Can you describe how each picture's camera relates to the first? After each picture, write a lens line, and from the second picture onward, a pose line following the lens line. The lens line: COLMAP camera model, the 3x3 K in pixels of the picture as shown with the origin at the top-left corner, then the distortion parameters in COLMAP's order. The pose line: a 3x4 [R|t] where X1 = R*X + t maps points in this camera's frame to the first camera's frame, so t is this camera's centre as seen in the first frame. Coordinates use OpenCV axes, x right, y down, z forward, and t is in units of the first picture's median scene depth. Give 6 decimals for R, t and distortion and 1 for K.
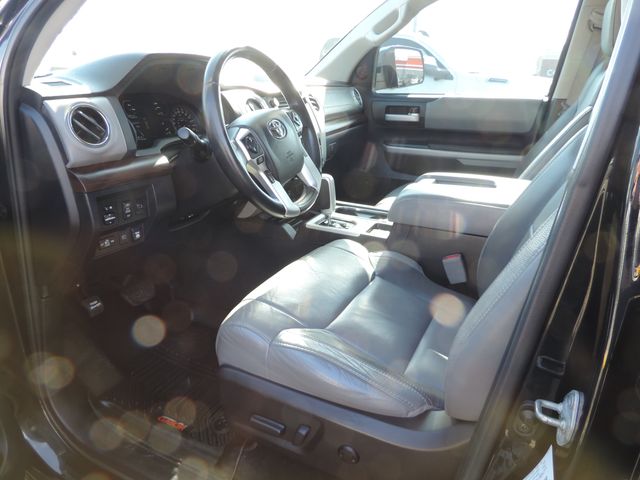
lens RADIAL K [[431.9, 0, 320.0], [0, 431.9, 240.0], [0, 0, 1]] dist [-0.043654, 0.000995]
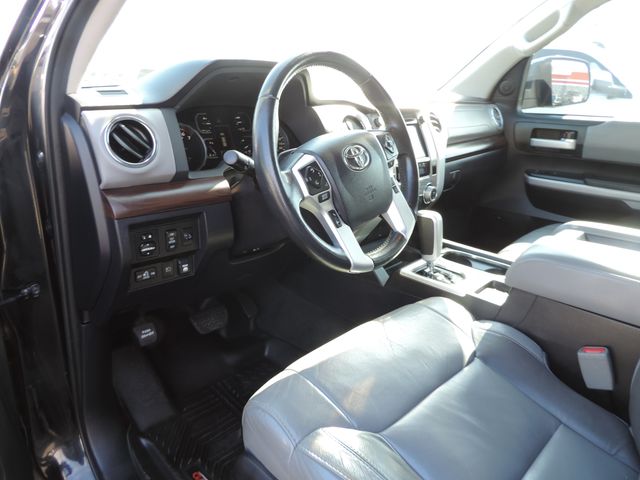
lens RADIAL K [[441.4, 0, 320.0], [0, 441.4, 240.0], [0, 0, 1]] dist [-0.024233, -0.004352]
pose [[0.950205, 0.113006, -0.290414, 0.071172], [-0.123363, 0.992207, -0.017543, -0.072215], [0.286168, 0.052496, 0.956740, 0.188437]]
